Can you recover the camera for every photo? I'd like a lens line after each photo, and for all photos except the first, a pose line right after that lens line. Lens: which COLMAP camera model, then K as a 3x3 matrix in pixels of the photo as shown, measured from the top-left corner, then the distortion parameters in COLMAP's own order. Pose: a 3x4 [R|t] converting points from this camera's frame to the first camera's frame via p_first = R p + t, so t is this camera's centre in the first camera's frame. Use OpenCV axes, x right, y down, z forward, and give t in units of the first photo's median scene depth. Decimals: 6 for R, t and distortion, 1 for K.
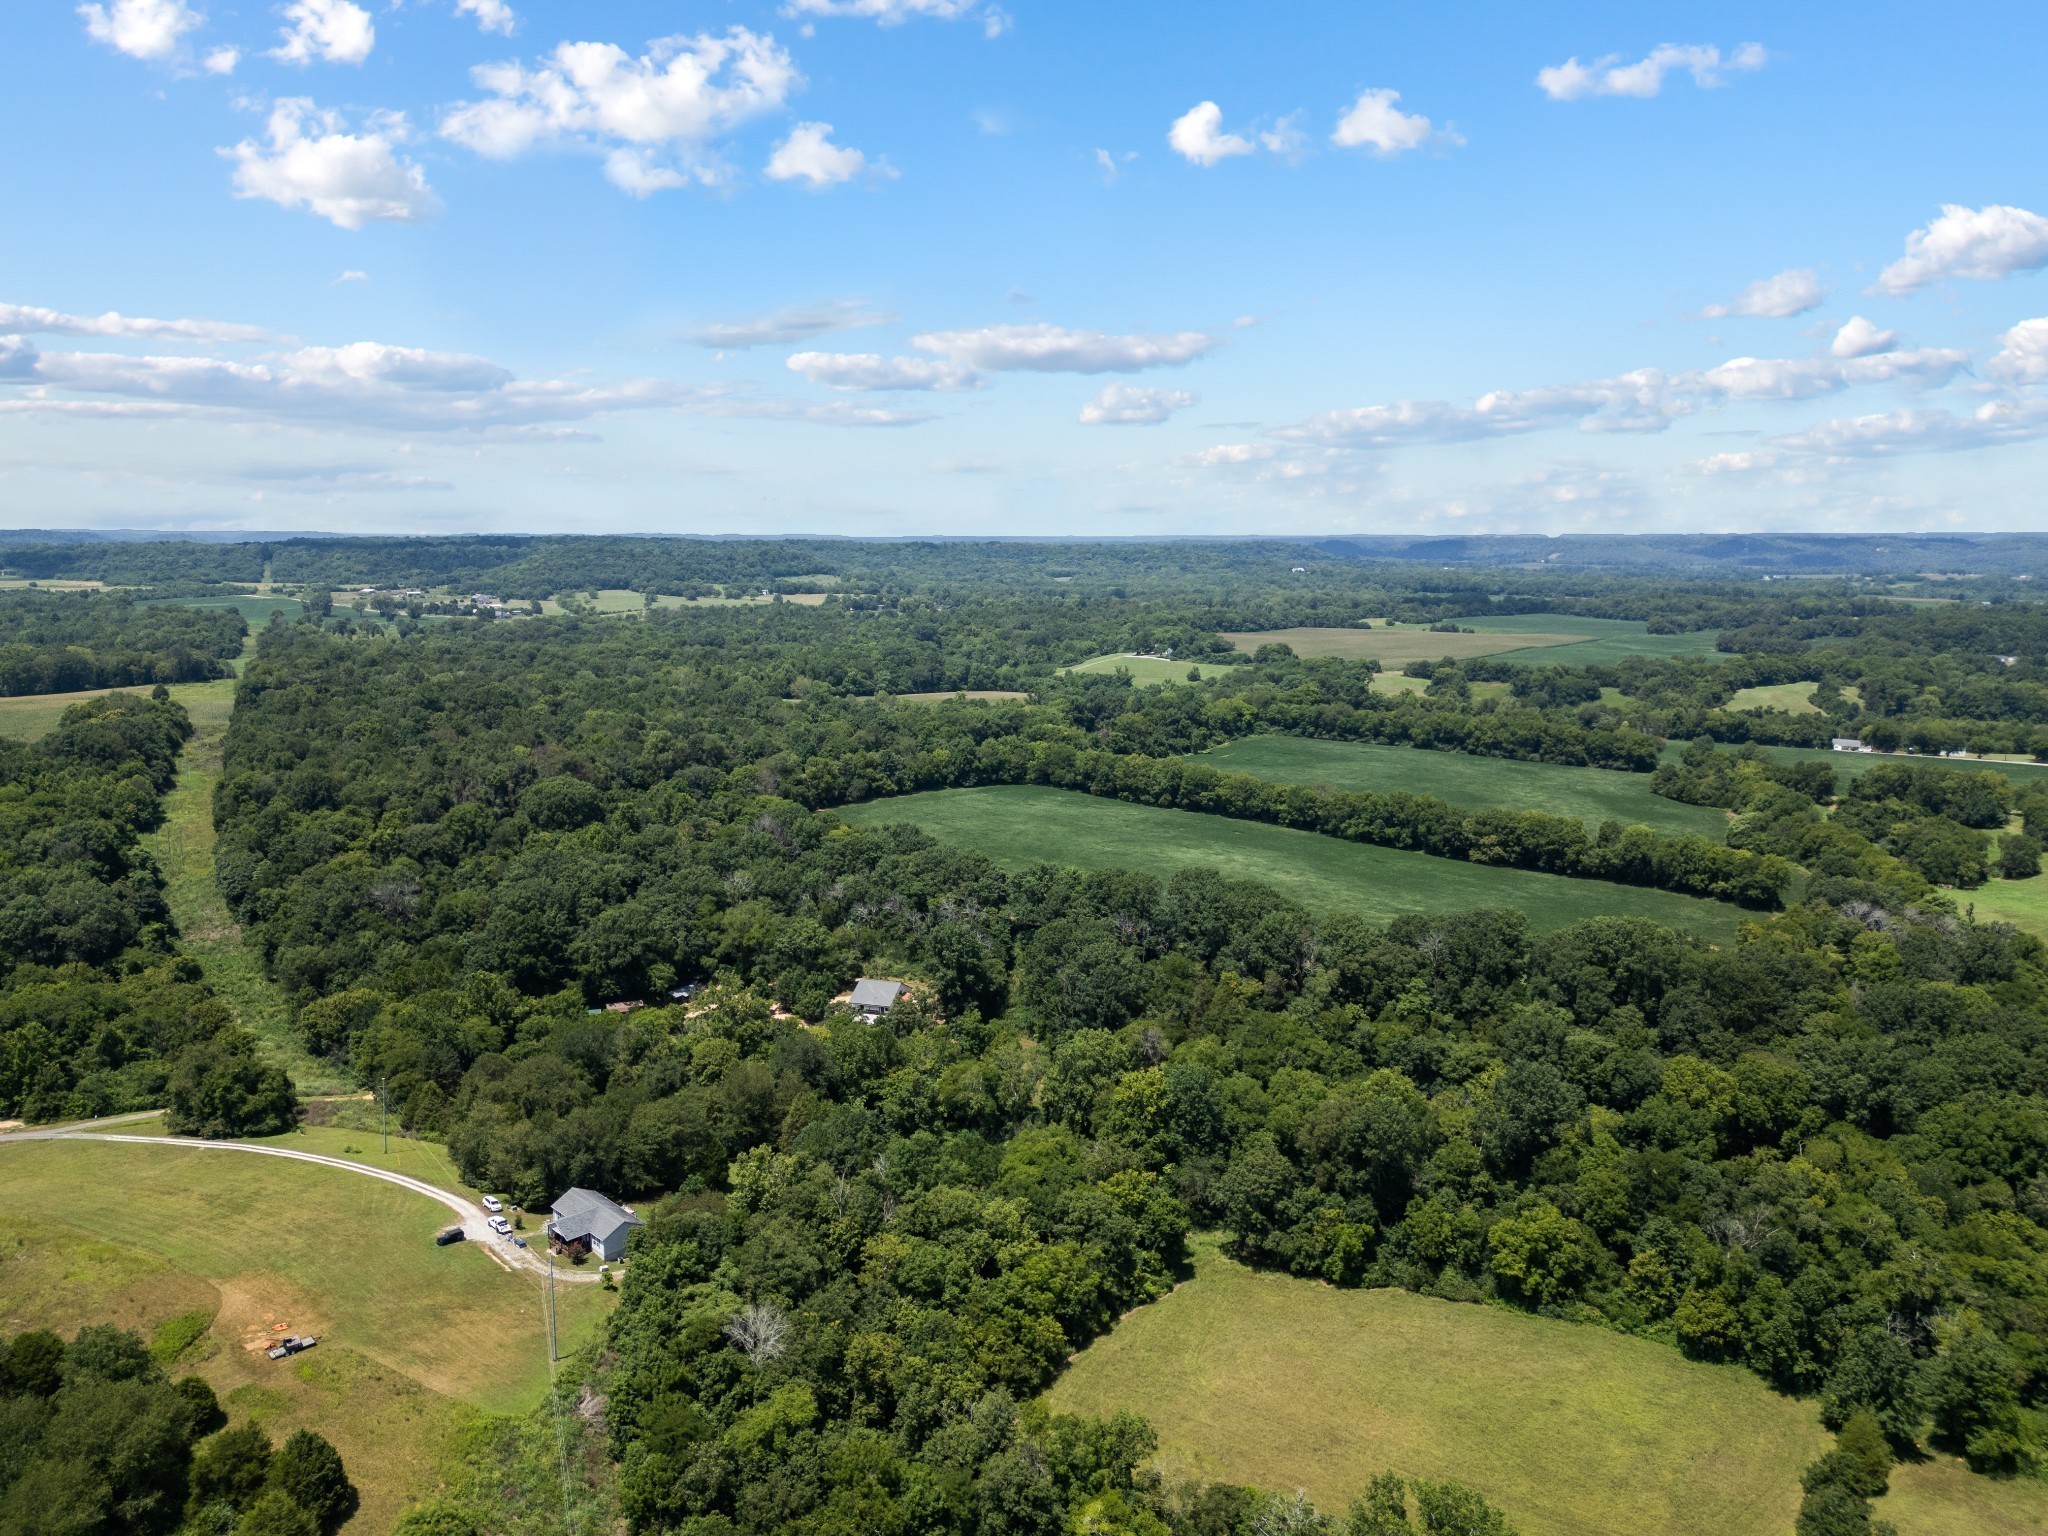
lens RADIAL K [[1431.5, 0, 1019.9], [0, 1431.5, 764.9], [0, 0, 1]] dist [0.117895, -0.179066]
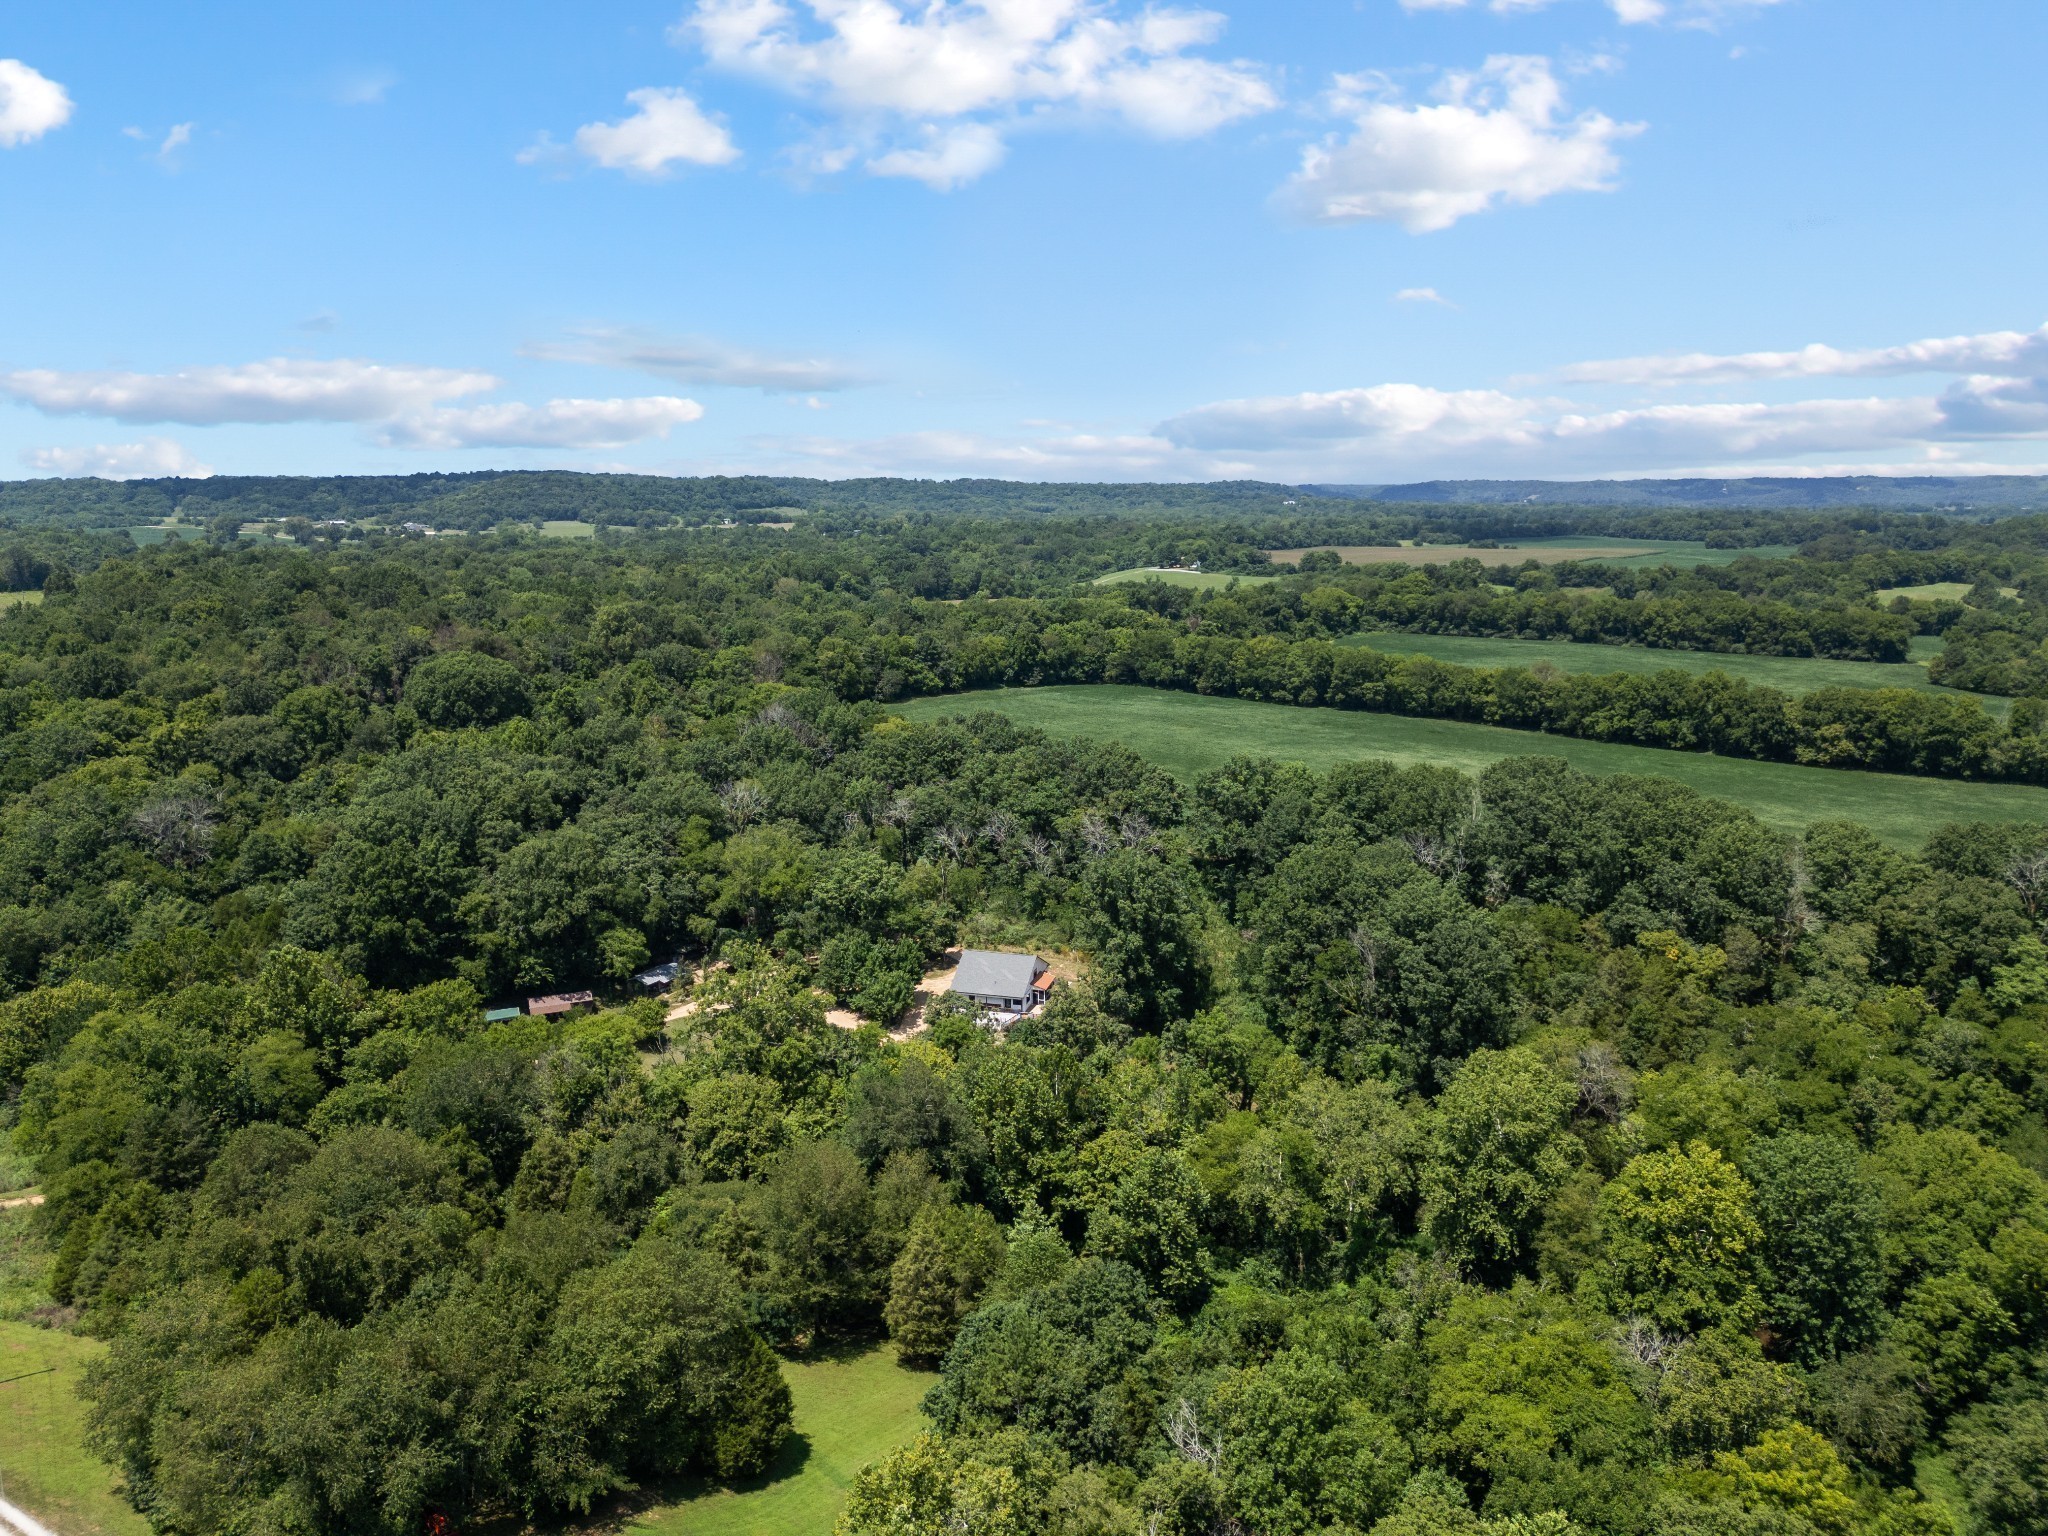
lens RADIAL K [[1437.2, 0, 1024.0], [0, 1437.2, 768.0], [0, 0, 1]] dist [0.080038, -0.077439]
pose [[0.999489, -0.011729, 0.029734, -0.095299], [0.010771, 0.999425, 0.032155, 0.051729], [-0.030094, -0.031818, 0.999040, 0.383360]]
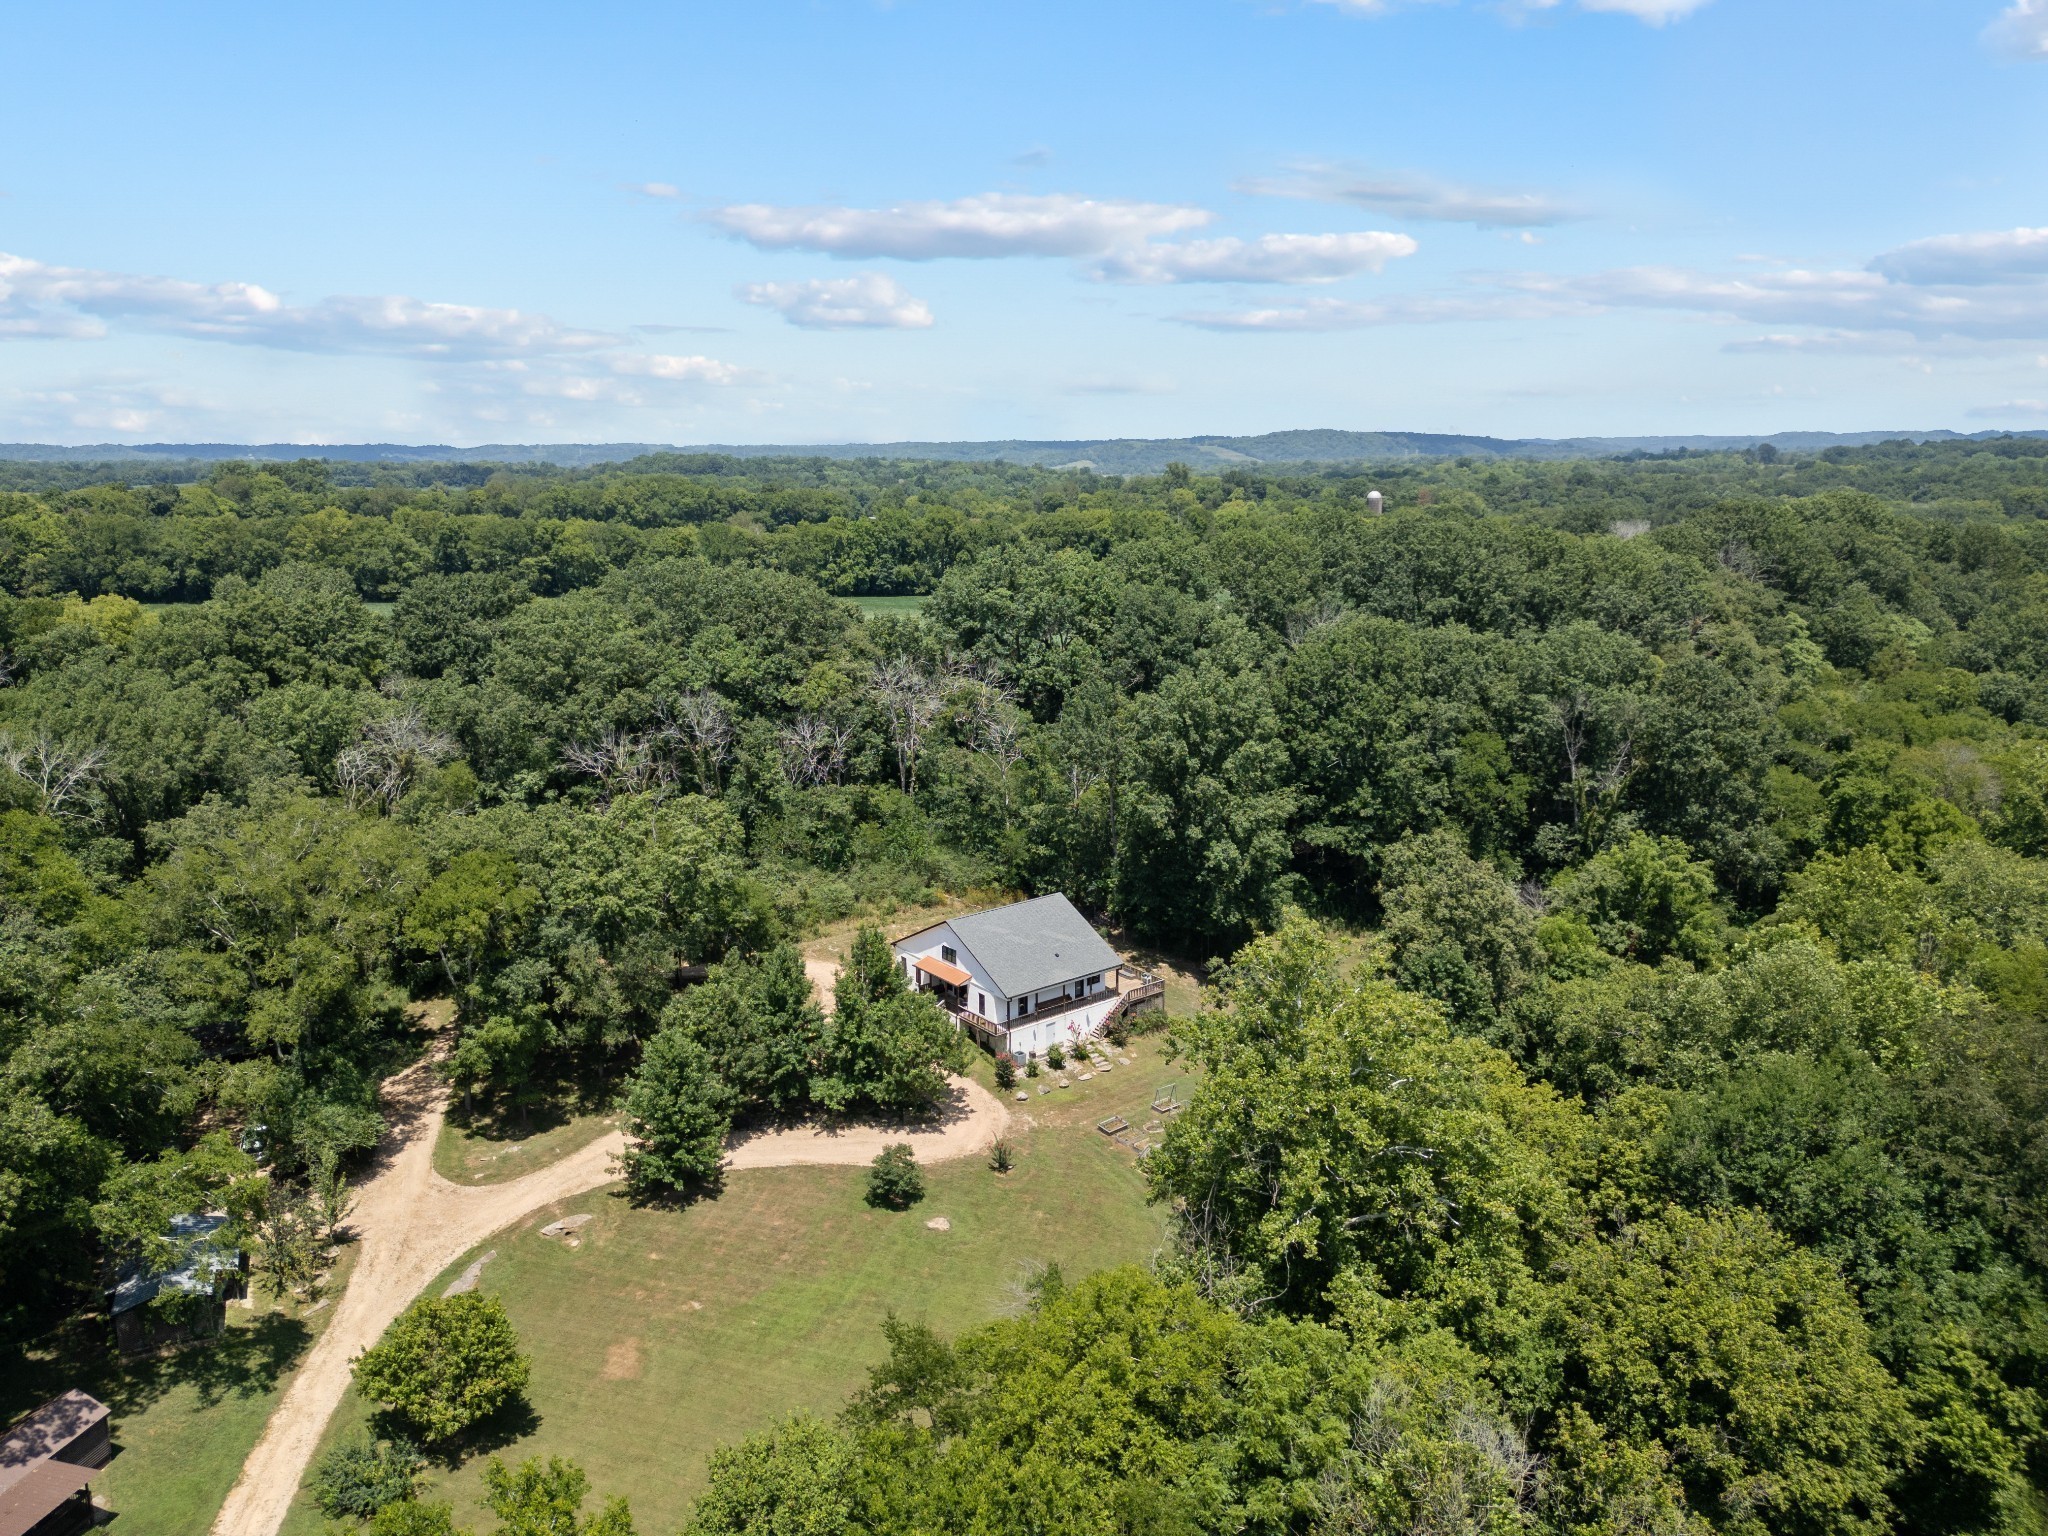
lens RADIAL K [[1431.5, 0, 1019.9], [0, 1431.5, 764.9], [0, 0, 1]] dist [0.117895, -0.179066]
pose [[0.566795, -0.179543, 0.804057, -0.306208], [0.138801, 0.982824, 0.121618, 0.077283], [-0.812082, 0.042672, 0.581981, 0.752995]]
